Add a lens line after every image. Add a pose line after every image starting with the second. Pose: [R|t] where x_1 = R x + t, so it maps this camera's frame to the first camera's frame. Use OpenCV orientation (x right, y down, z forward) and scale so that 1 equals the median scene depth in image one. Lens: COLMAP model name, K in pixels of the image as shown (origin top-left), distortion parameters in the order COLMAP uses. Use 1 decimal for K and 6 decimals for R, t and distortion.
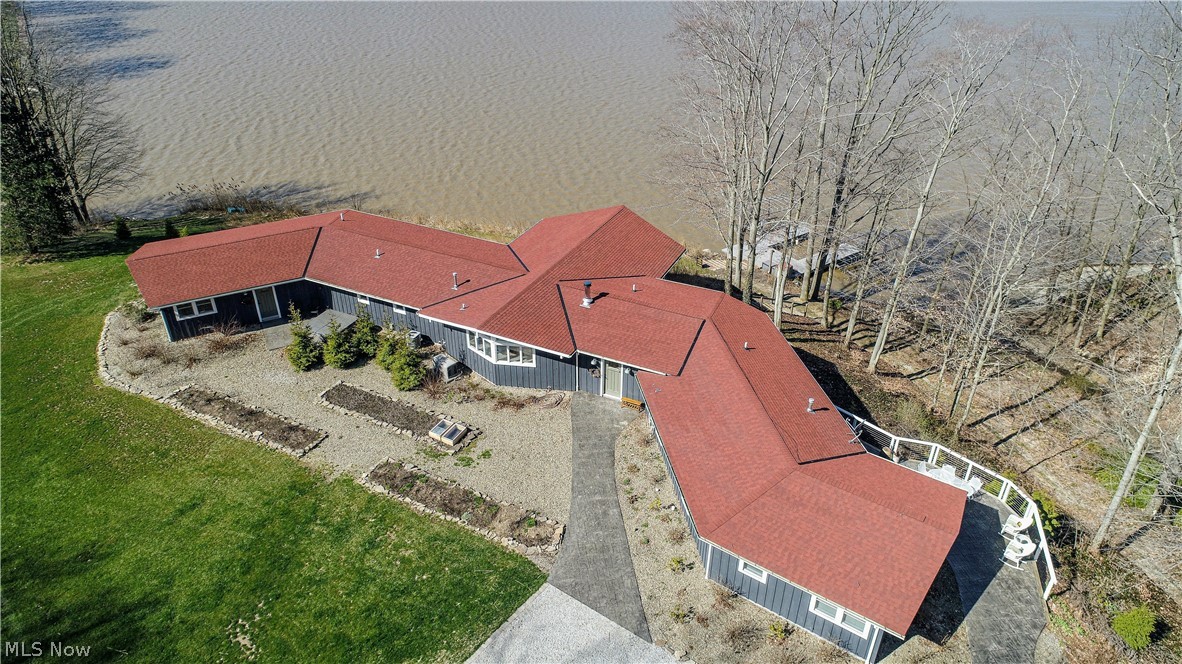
lens RADIAL K [[783.8, 0, 591.0], [0, 783.8, 332.0], [0, 0, 1]] dist [0.003112, -0.000849]
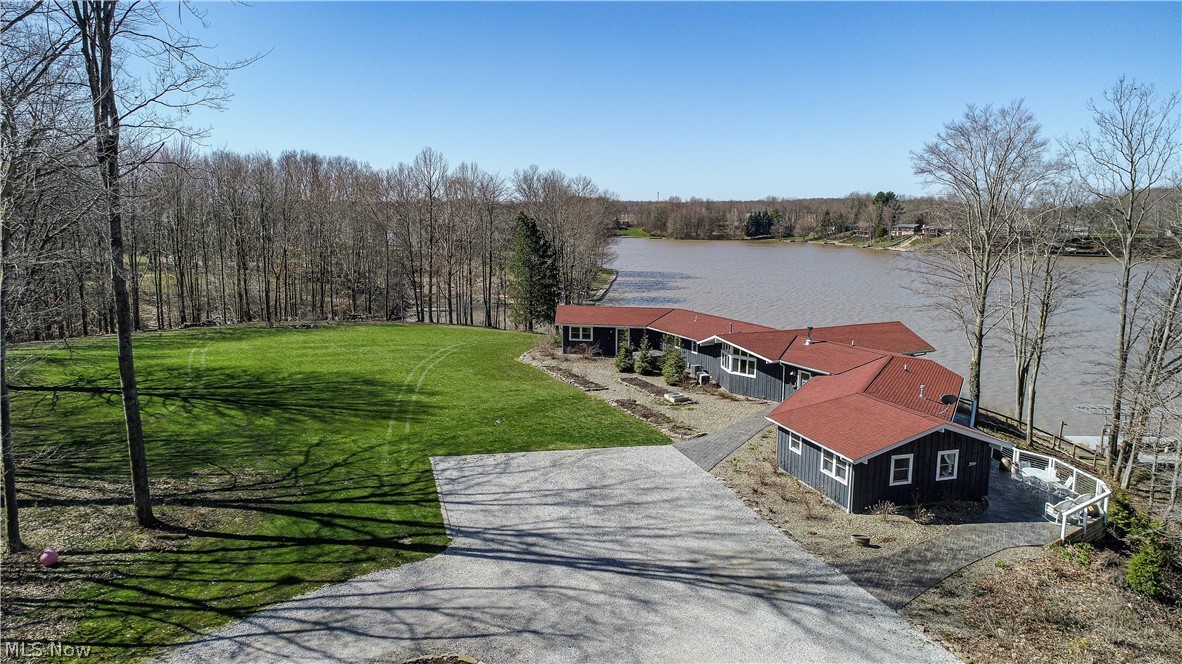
lens RADIAL K [[821.5, 0, 591.0], [0, 821.5, 332.0], [0, 0, 1]] dist [-0.000651, -0.001438]
pose [[0.769416, 0.091633, -0.632141, 0.563429], [-0.322555, 0.909942, -0.260698, 0.412144], [0.551323, 0.404485, 0.729681, -0.157665]]
